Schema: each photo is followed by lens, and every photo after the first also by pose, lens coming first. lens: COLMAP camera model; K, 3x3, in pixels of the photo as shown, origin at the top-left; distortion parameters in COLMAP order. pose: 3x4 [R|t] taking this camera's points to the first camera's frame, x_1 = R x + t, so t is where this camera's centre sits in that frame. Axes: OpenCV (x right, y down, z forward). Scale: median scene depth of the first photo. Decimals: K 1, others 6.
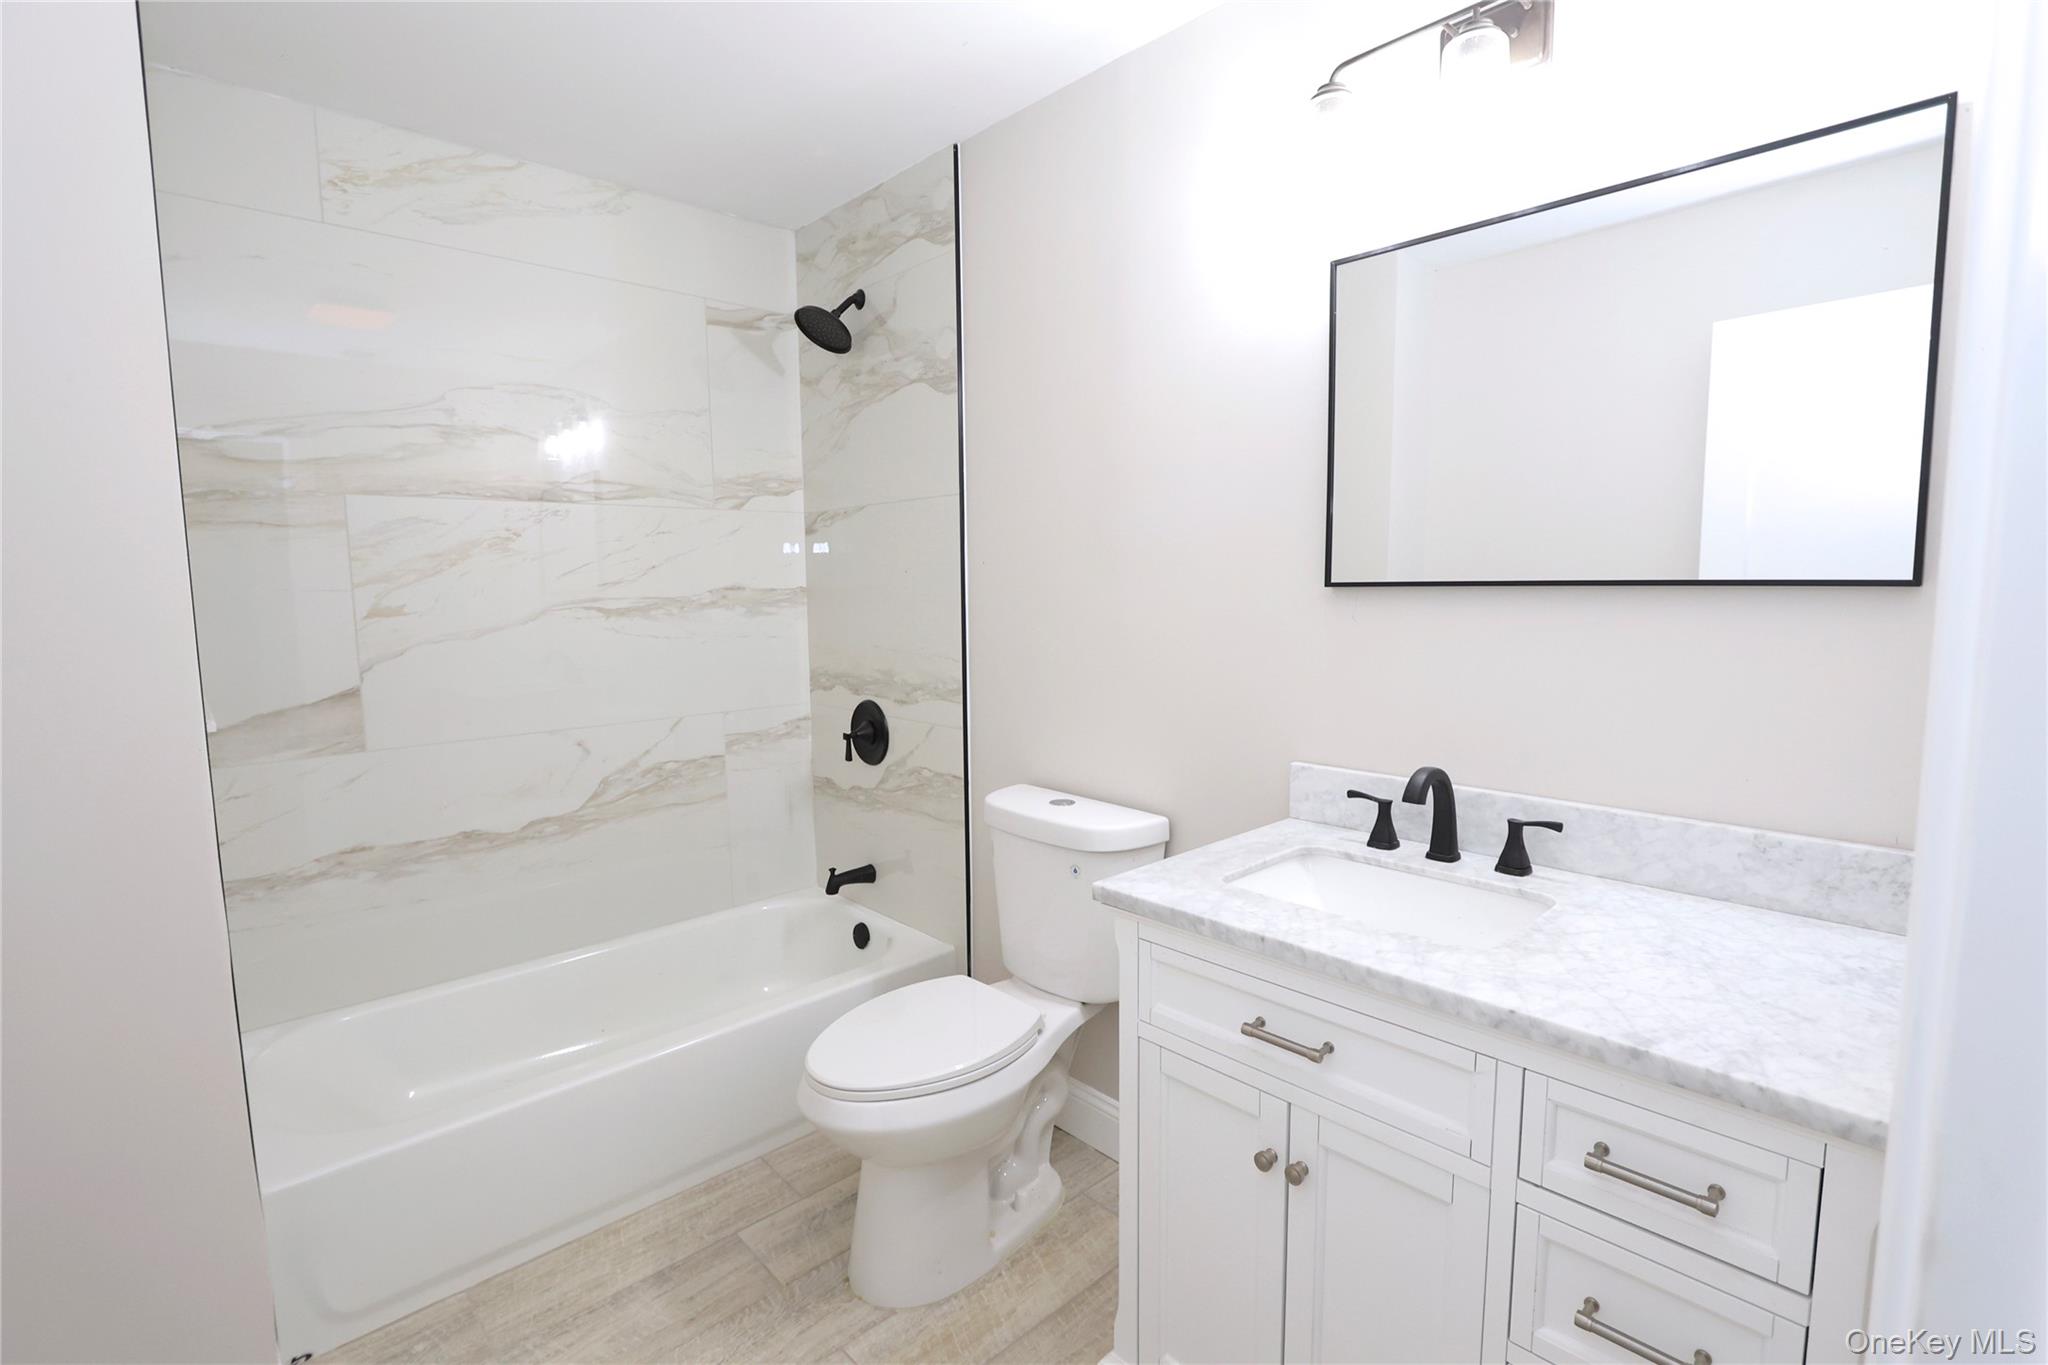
lens RADIAL K [[937.3, 0, 1030.0], [0, 937.3, 671.6], [0, 0, 1]] dist [-0.019167, 0.002967]
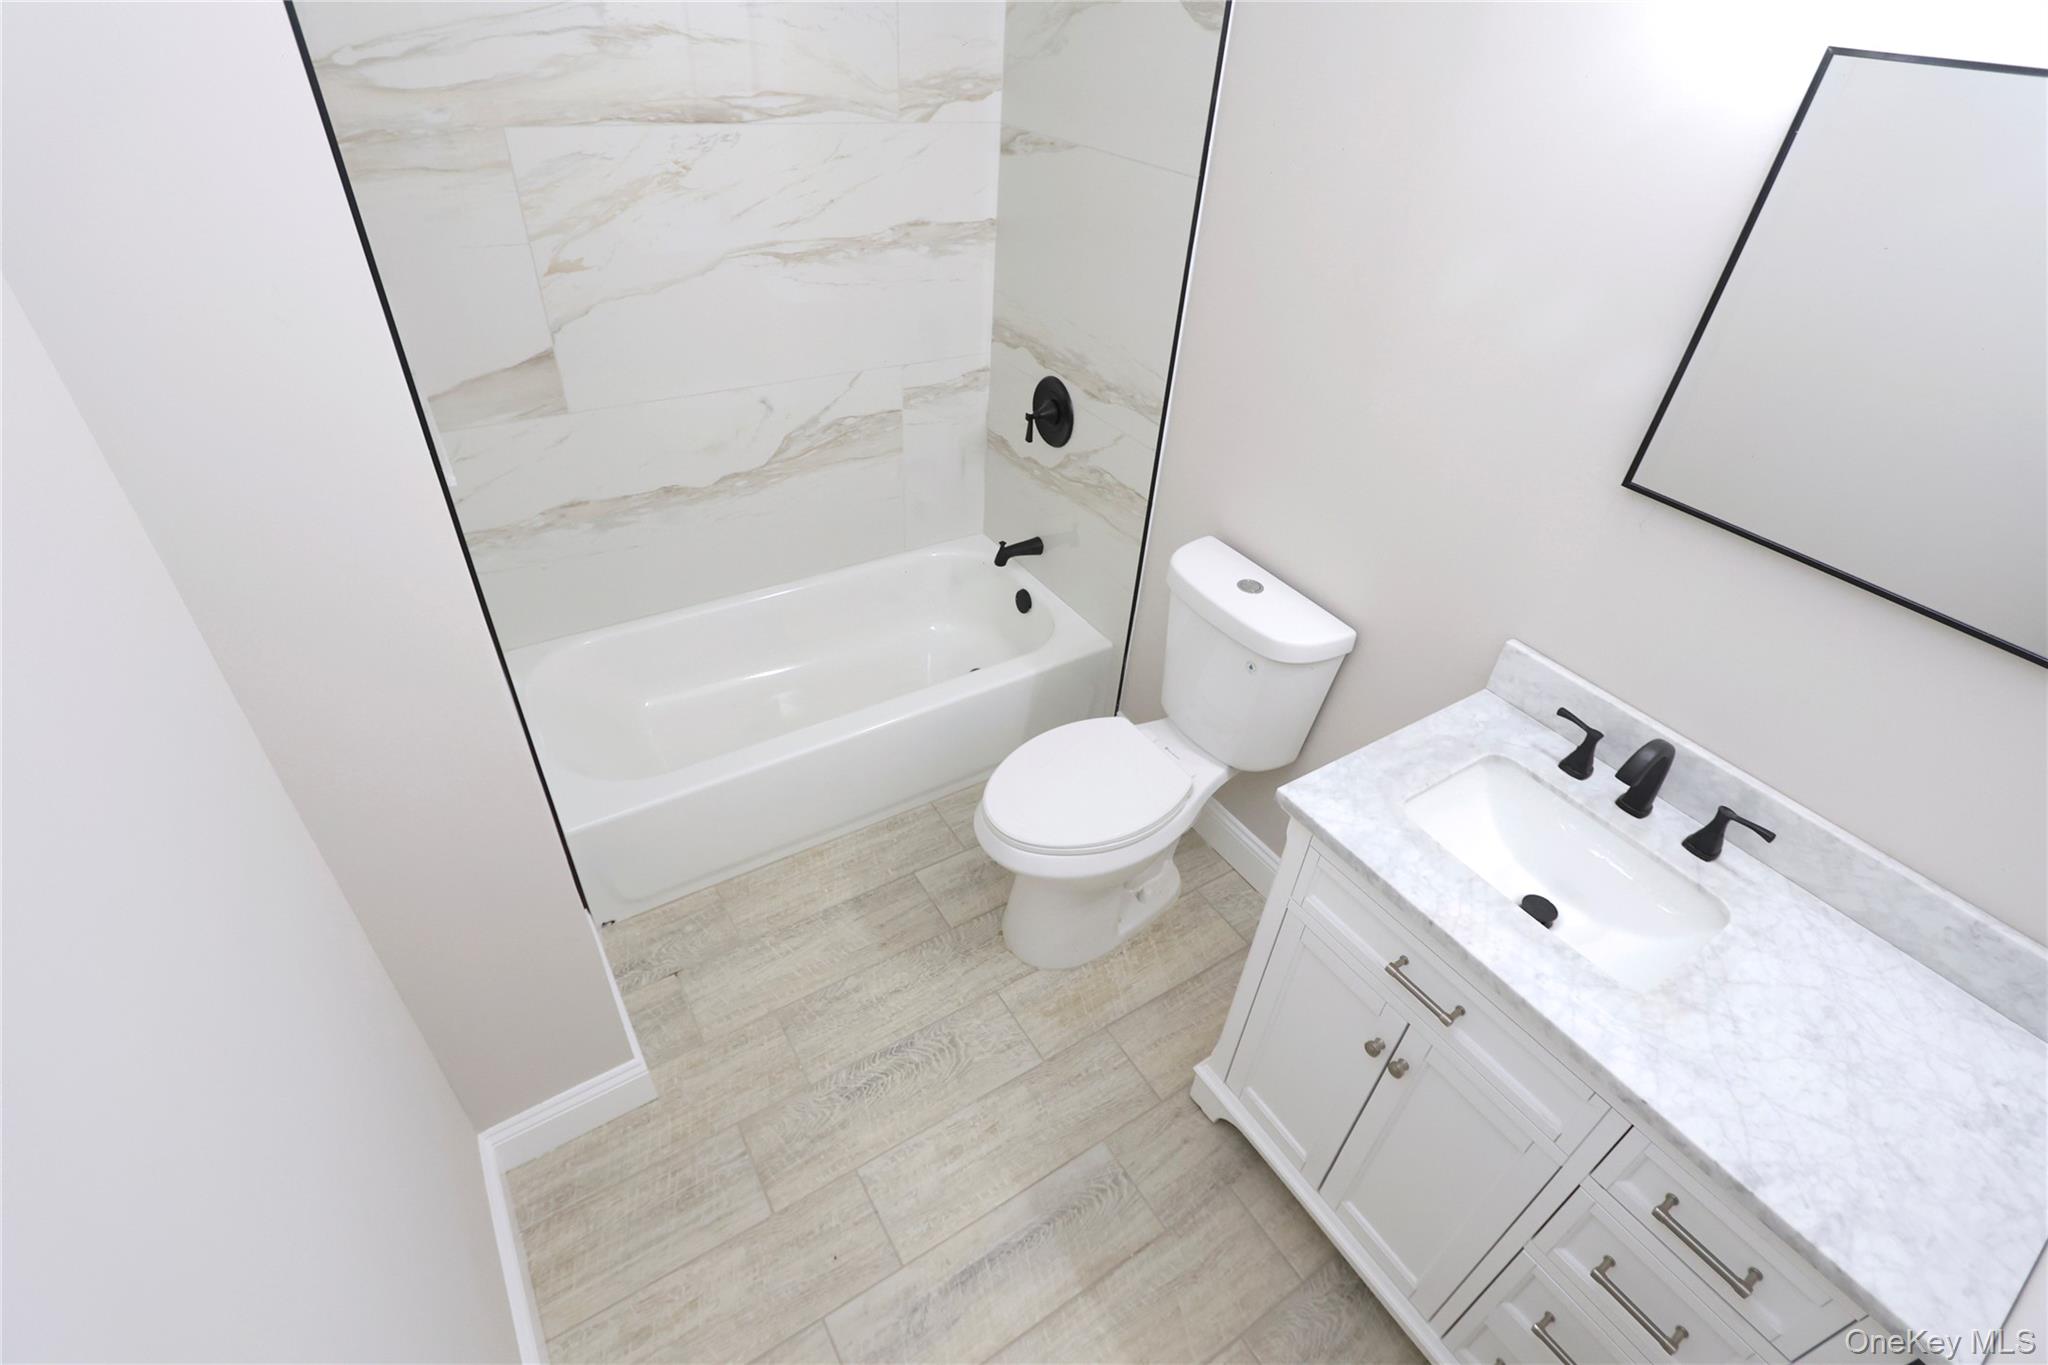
lens RADIAL K [[937.3, 0, 1025.7], [0, 937.3, 669.4], [0, 0, 1]] dist [-0.019167, 0.002967]
pose [[0.981474, 0.165671, -0.096237, -0.096238], [-0.093861, 0.853652, 0.512317, -0.293243], [0.167029, -0.493793, 0.853387, 0.091625]]
